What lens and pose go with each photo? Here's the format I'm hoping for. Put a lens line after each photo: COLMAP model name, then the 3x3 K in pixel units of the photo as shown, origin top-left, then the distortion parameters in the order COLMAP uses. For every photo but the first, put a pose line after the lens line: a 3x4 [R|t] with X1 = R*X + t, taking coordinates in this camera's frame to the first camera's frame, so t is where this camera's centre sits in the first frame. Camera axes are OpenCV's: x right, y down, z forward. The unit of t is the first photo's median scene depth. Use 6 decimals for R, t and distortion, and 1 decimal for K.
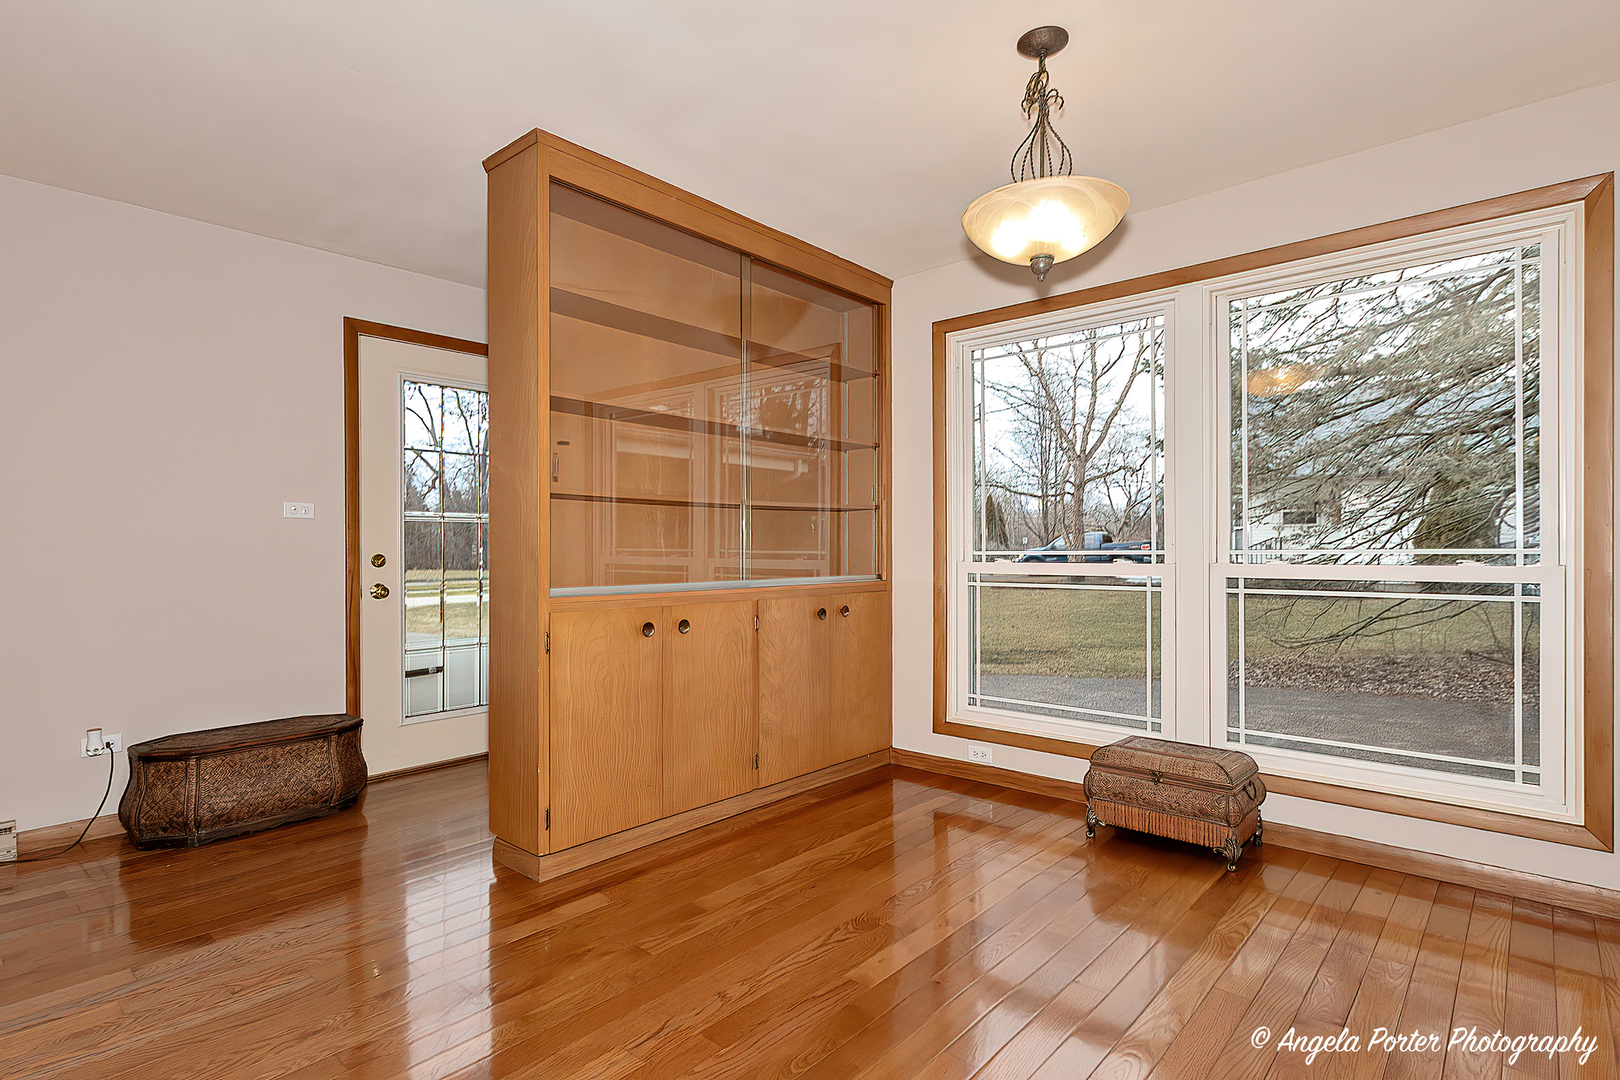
lens RADIAL K [[789.9, 0, 810.2], [0, 789.9, 550.4], [0, 0, 1]] dist [0.007094, 0.000275]
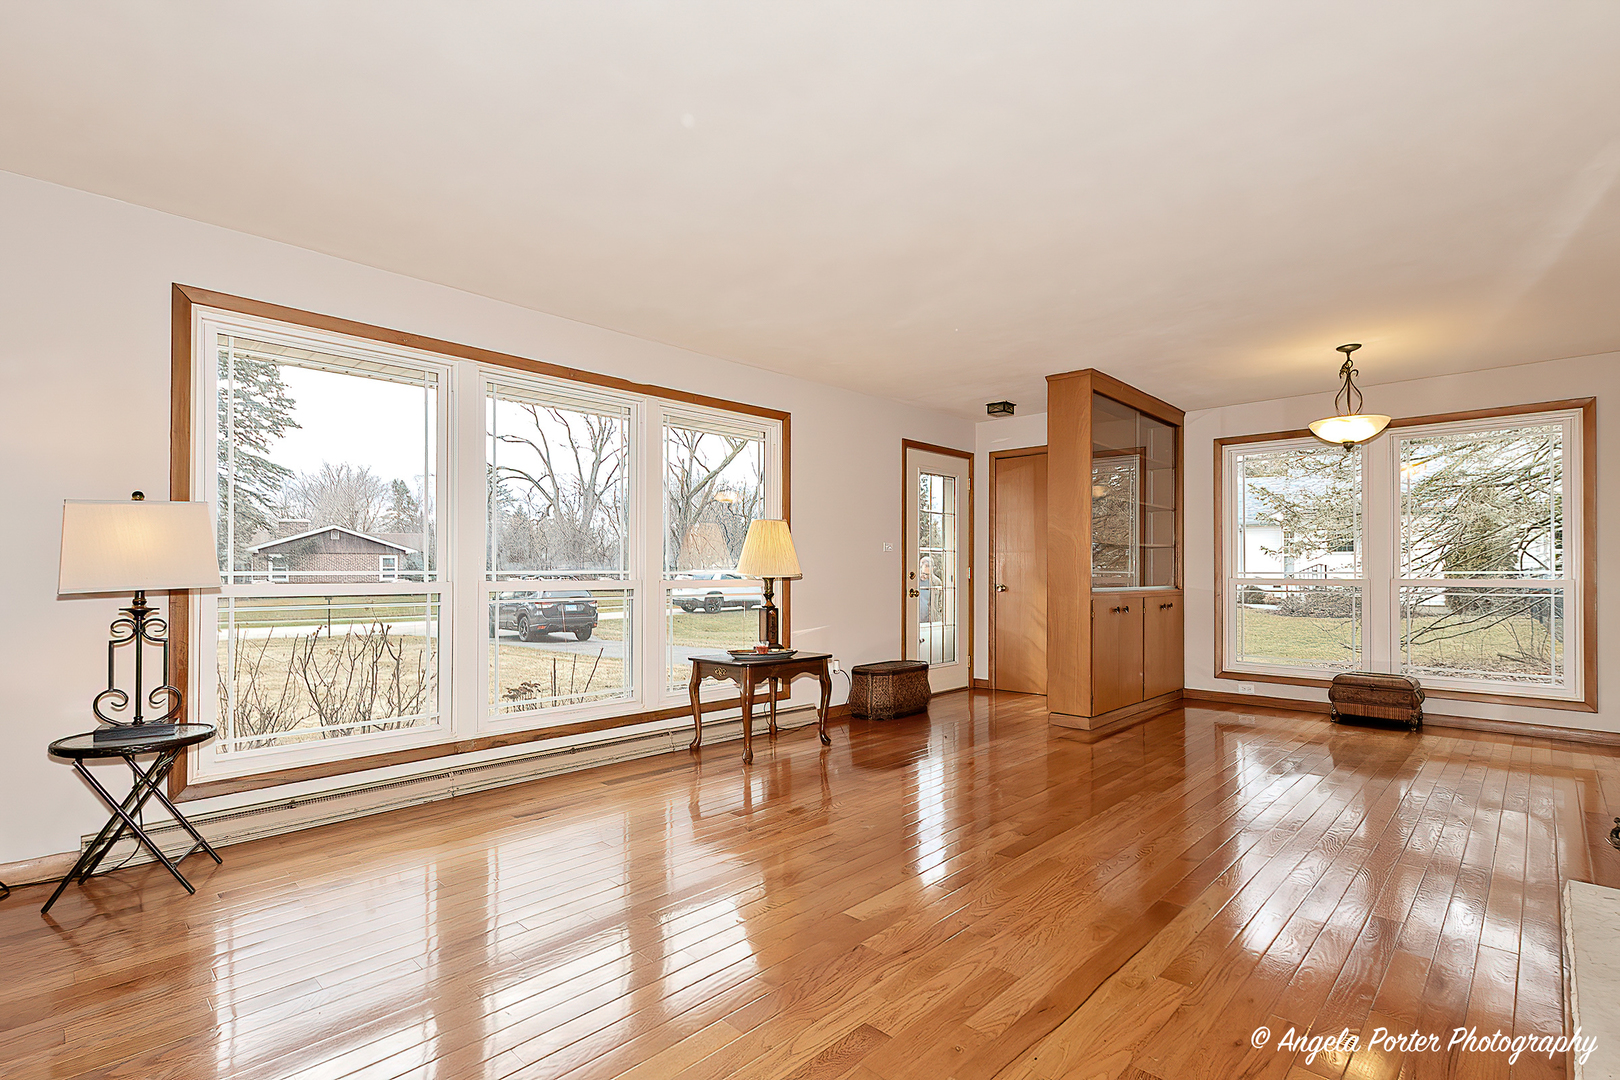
lens RADIAL K [[774.6, 0, 860.2], [0, 774.6, 564.2], [0, 0, 1]] dist [-0.002220, -0.000206]
pose [[0.999863, 0.005151, 0.015723, -0.660192], [-0.004949, 0.999905, -0.012846, 0.009849], [-0.015788, 0.012767, 0.999794, -0.688519]]
